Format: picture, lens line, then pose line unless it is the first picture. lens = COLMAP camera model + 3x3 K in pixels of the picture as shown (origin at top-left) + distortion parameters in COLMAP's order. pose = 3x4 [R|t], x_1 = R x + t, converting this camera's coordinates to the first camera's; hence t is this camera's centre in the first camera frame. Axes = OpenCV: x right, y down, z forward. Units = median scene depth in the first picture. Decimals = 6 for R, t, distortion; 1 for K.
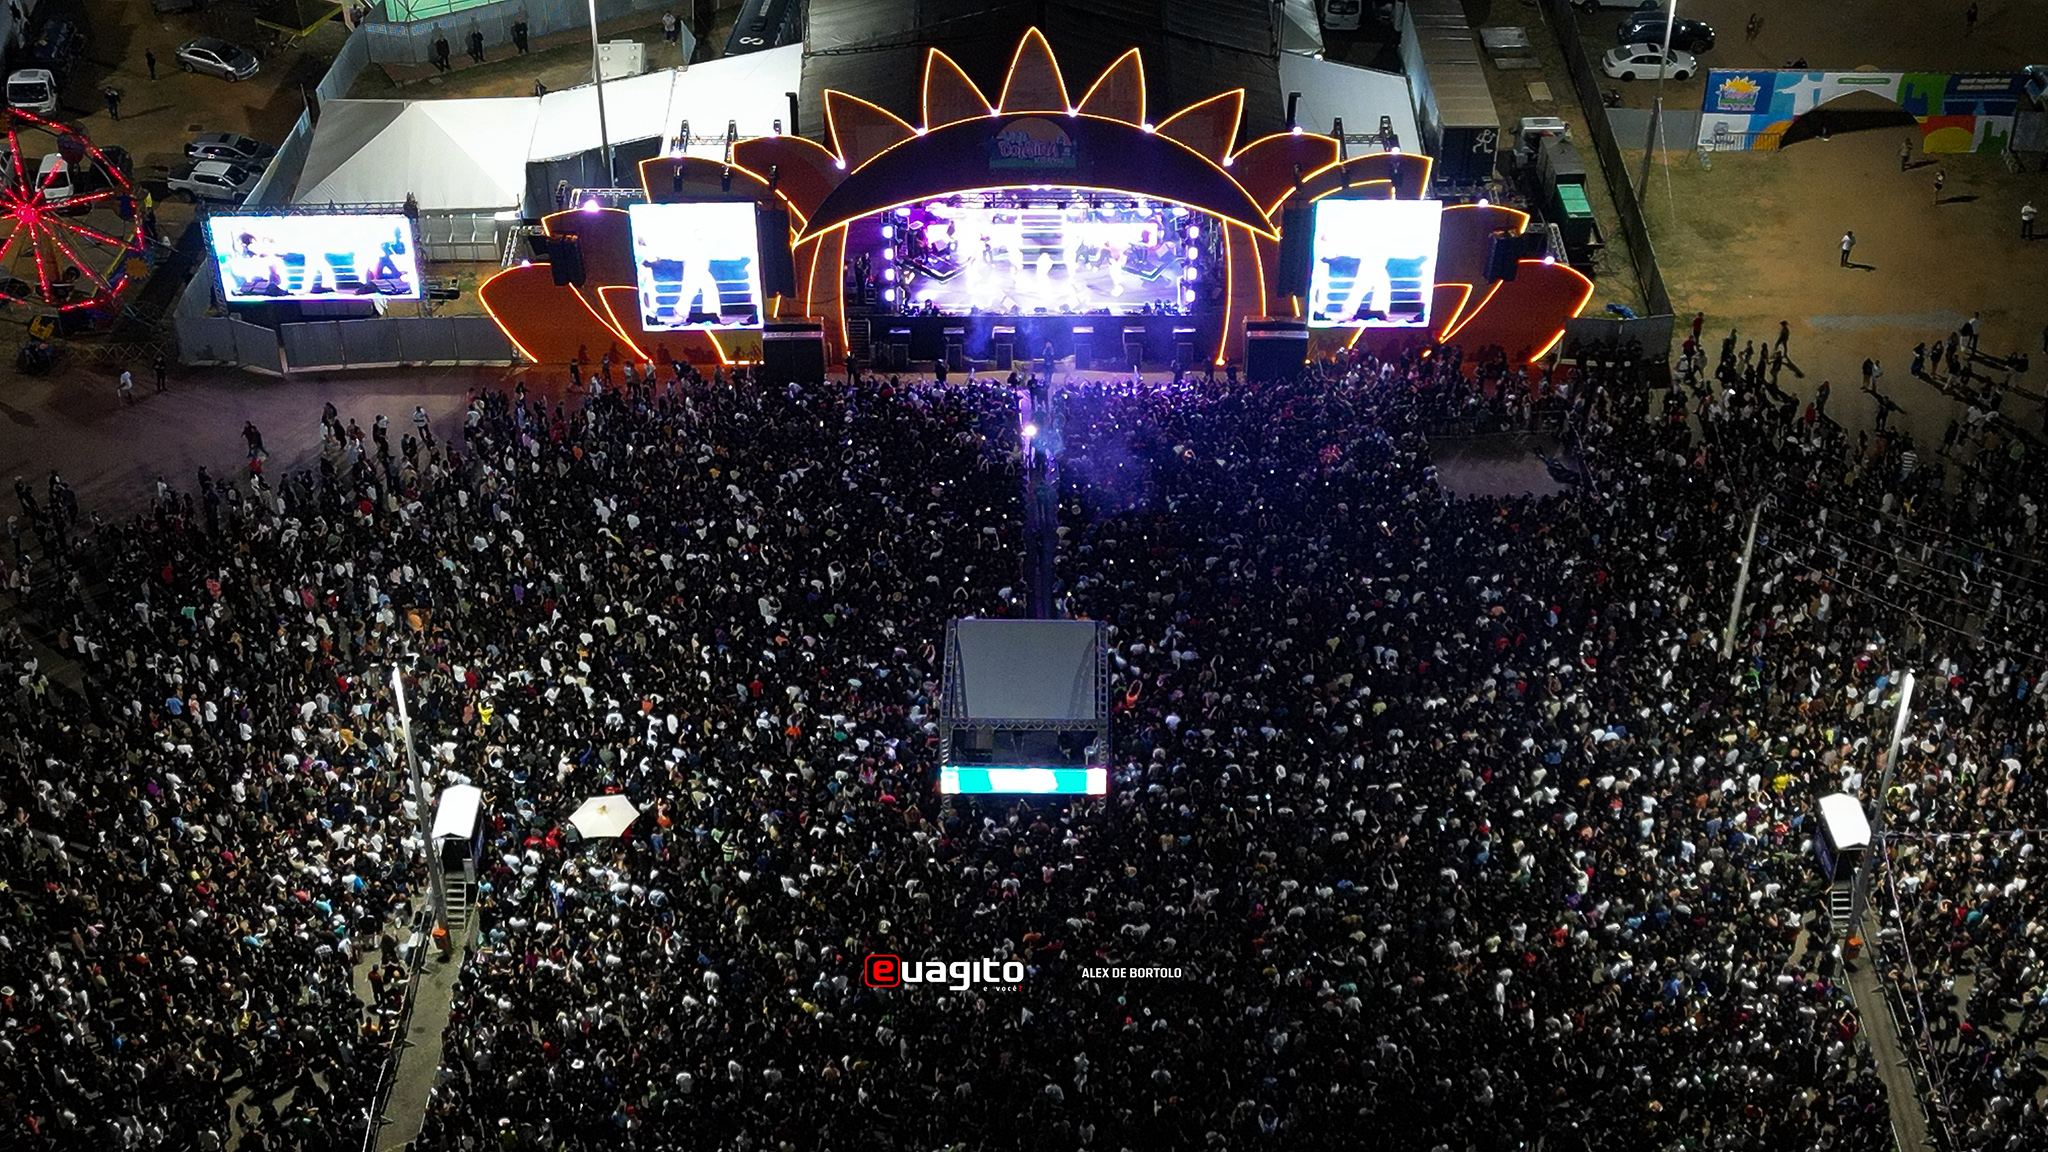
lens RADIAL K [[2850.4, 0, 1024.0], [0, 2850.4, 576.0], [0, 0, 1]] dist [0.114485, -0.155331]
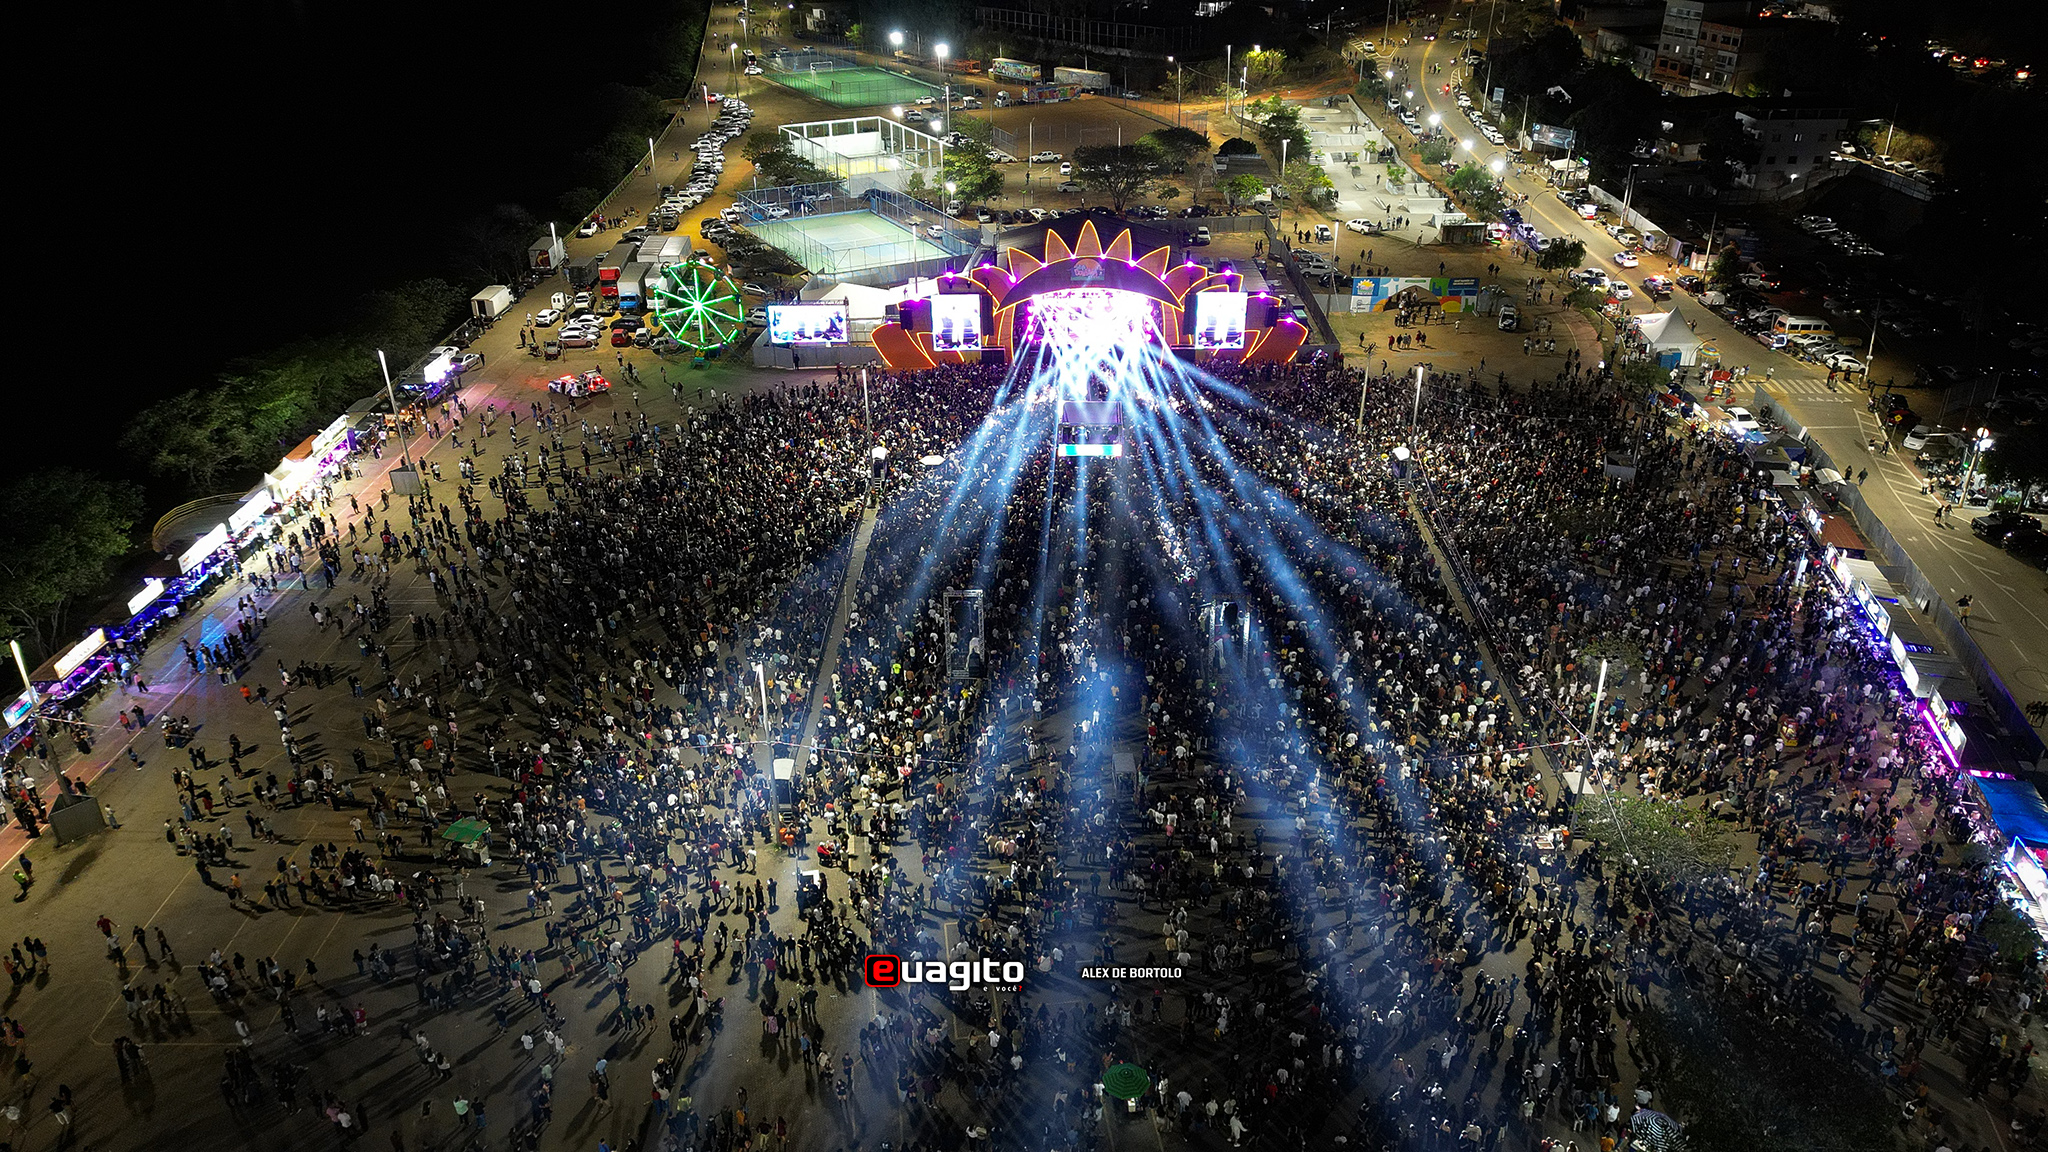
lens RADIAL K [[1433.3, 0, 1026.5], [0, 1433.3, 575.4], [0, 0, 1]] dist [0.073055, -0.073686]
pose [[0.999868, 0.000036, -0.016265, -0.030897], [-0.002726, 0.986226, -0.165378, 0.332525], [0.016035, 0.165401, 0.986096, -0.233846]]
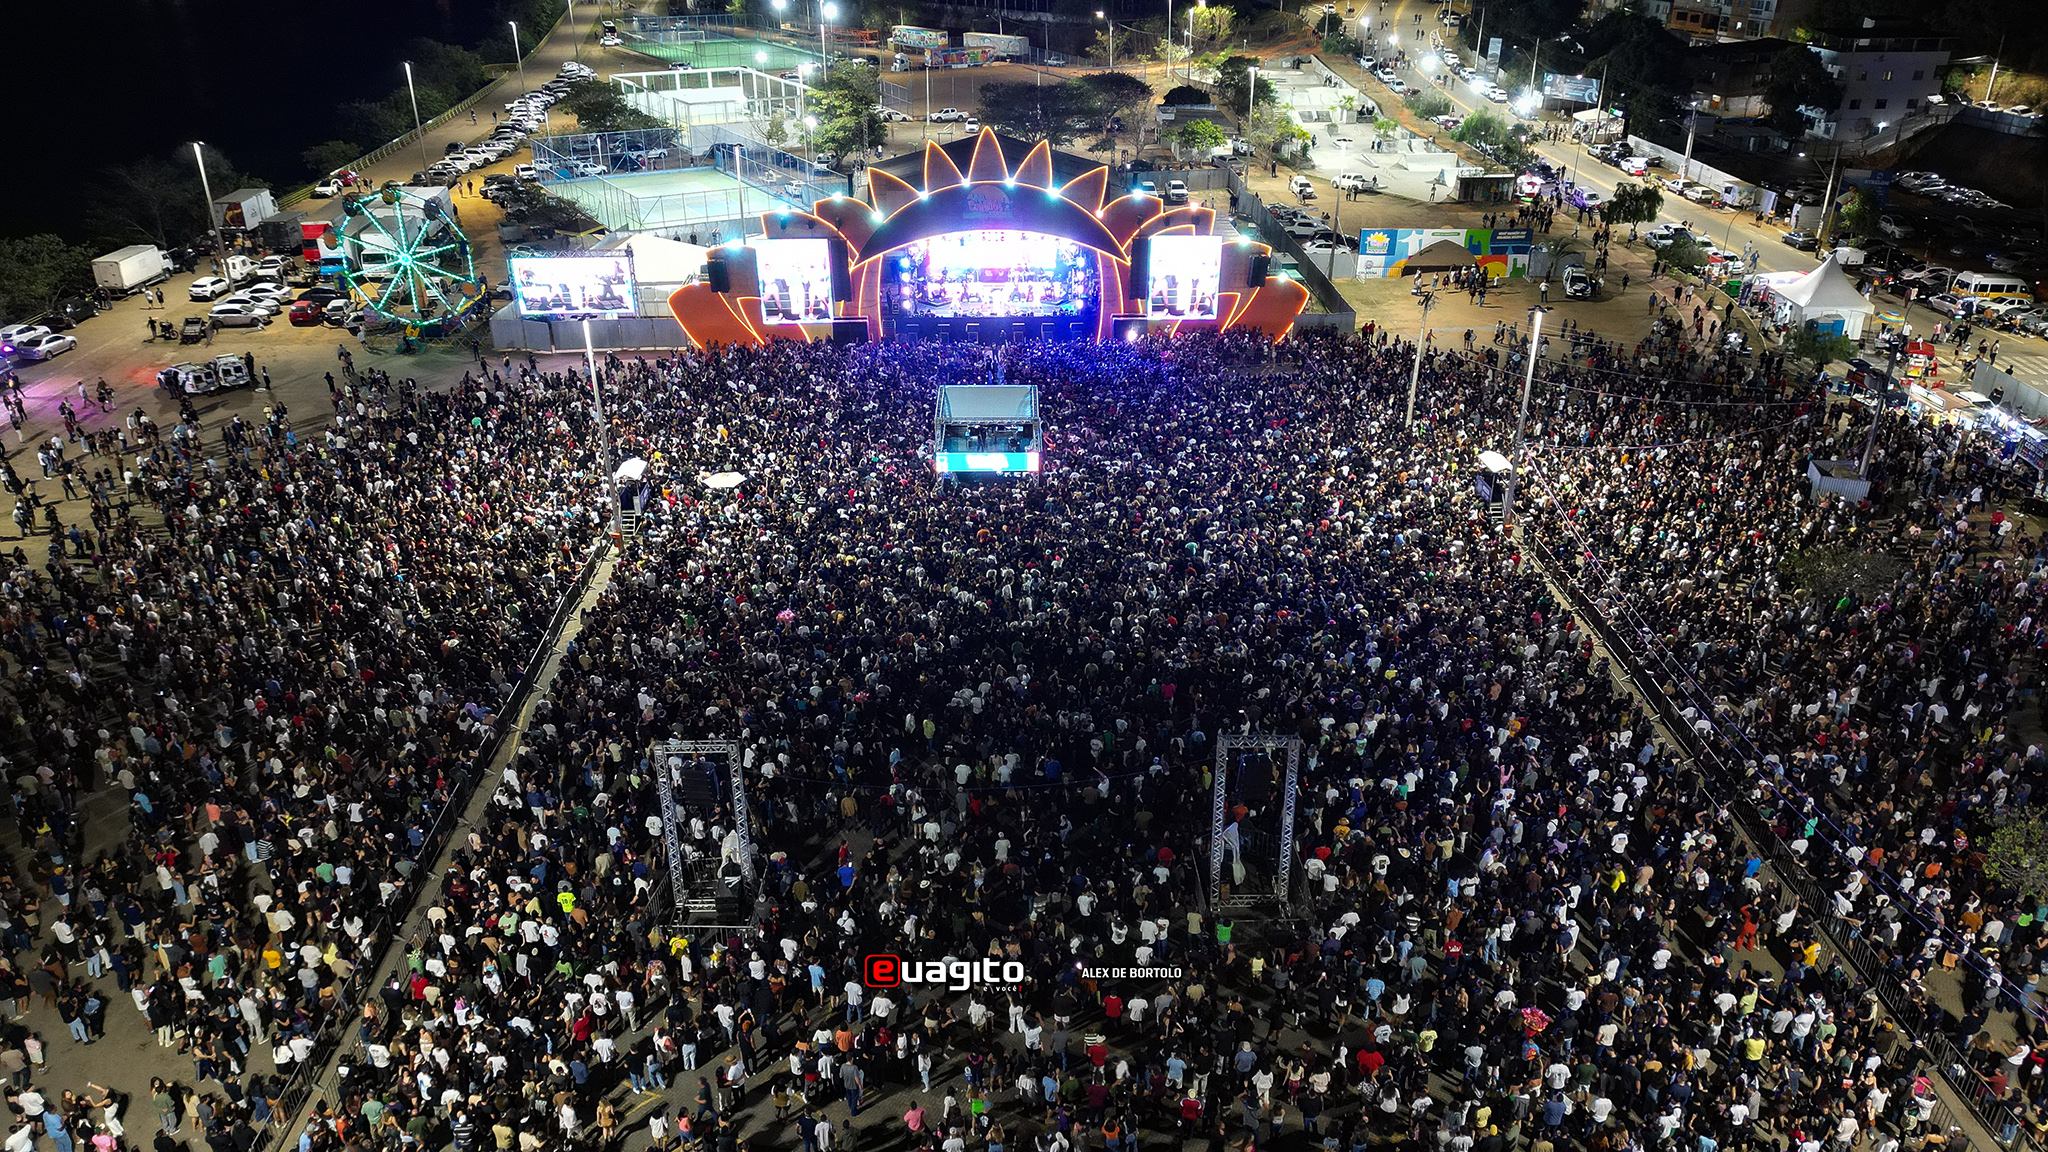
lens RADIAL K [[1433.3, 0, 1026.5], [0, 1433.3, 575.4], [0, 0, 1]] dist [0.073055, -0.073686]
pose [[0.999481, -0.014447, 0.028779, -0.001871], [0.019710, 0.981206, -0.191956, 0.239126], [-0.025465, 0.192424, 0.980982, 0.178175]]
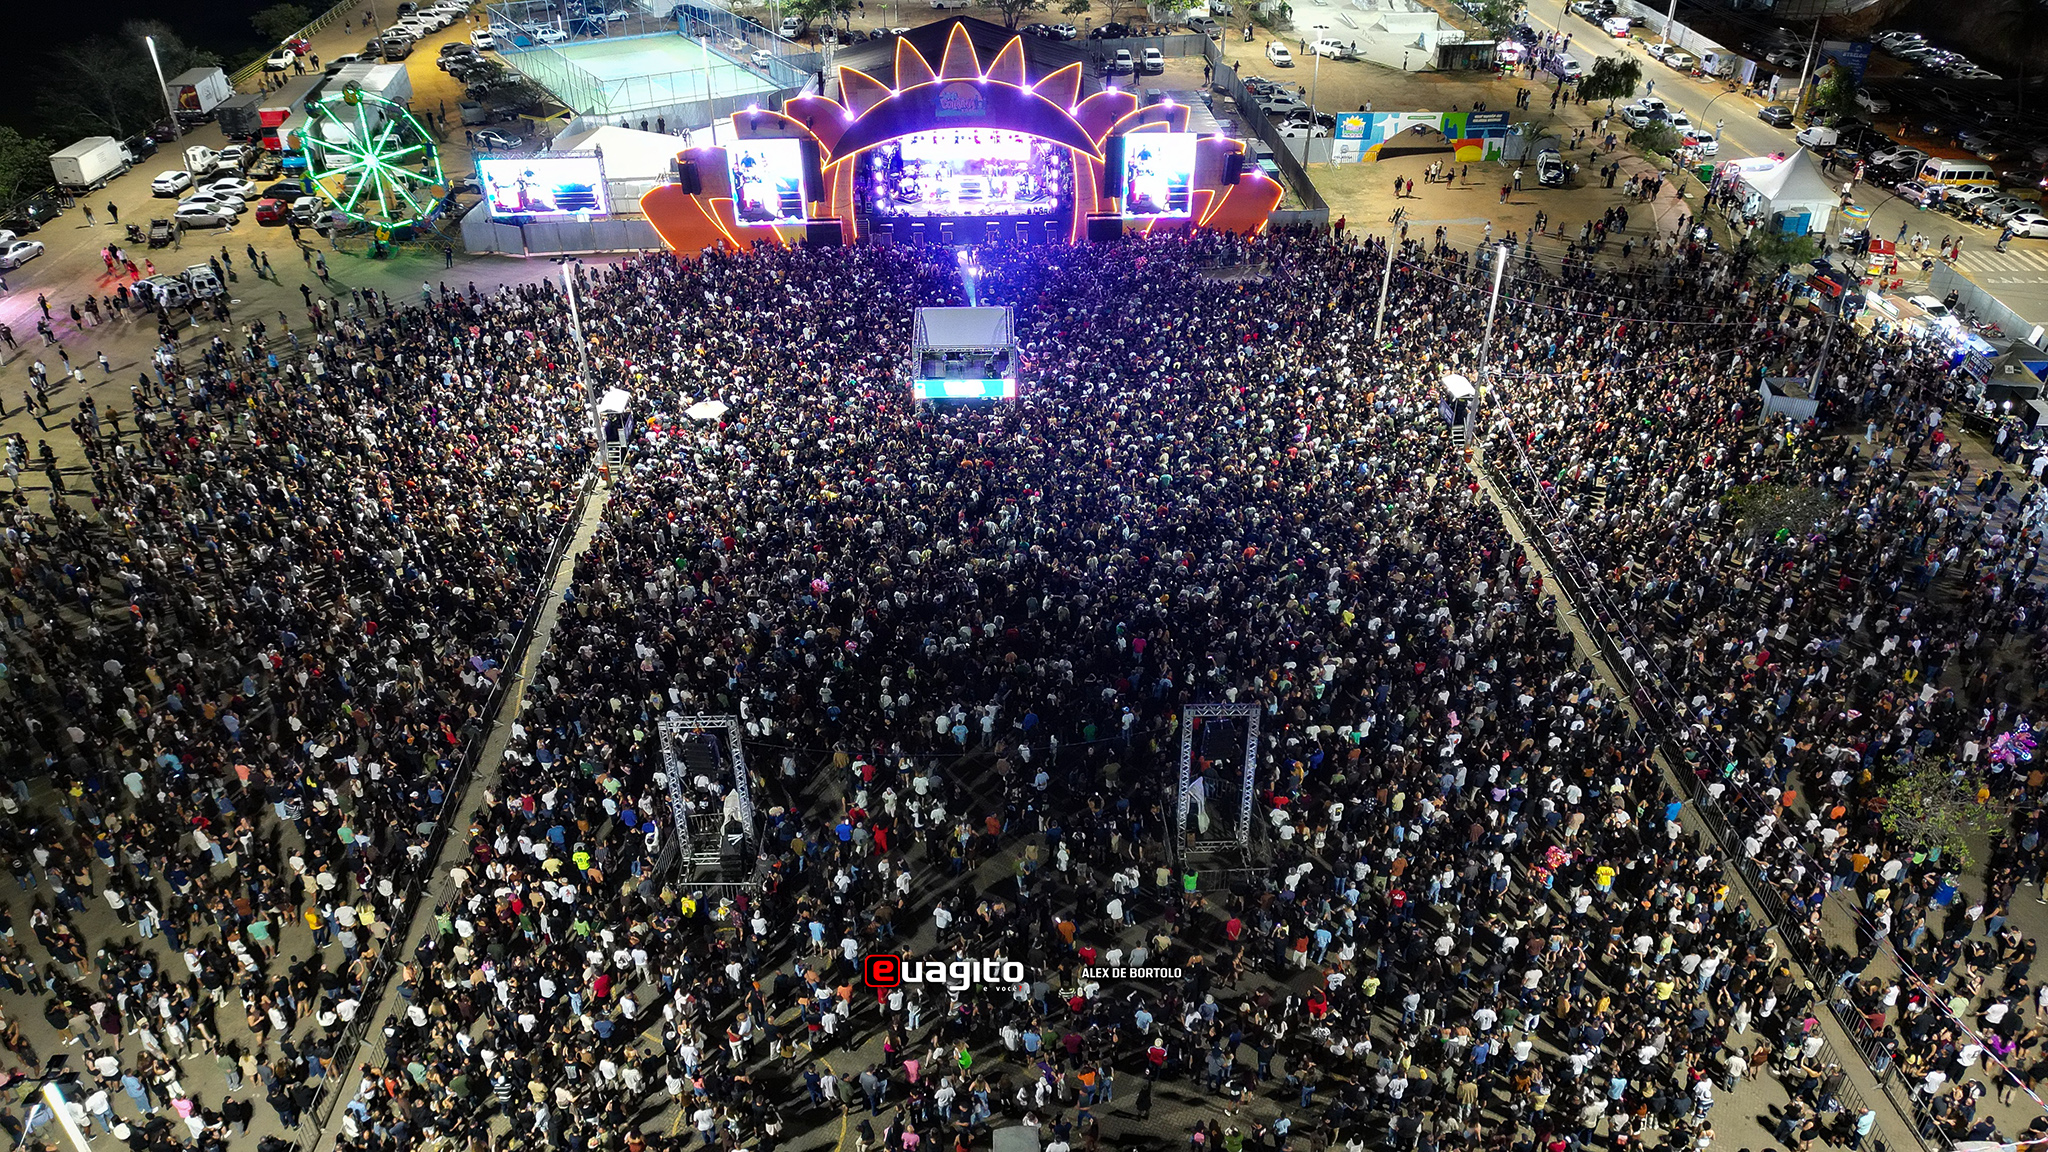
lens RADIAL K [[1433.3, 0, 1026.5], [0, 1433.3, 575.4], [0, 0, 1]] dist [0.073055, -0.073686]
pose [[0.998711, -0.027962, 0.042353, -0.002032], [0.031136, 0.996604, -0.076230, 0.200505], [-0.040078, 0.077451, 0.996190, 0.149477]]
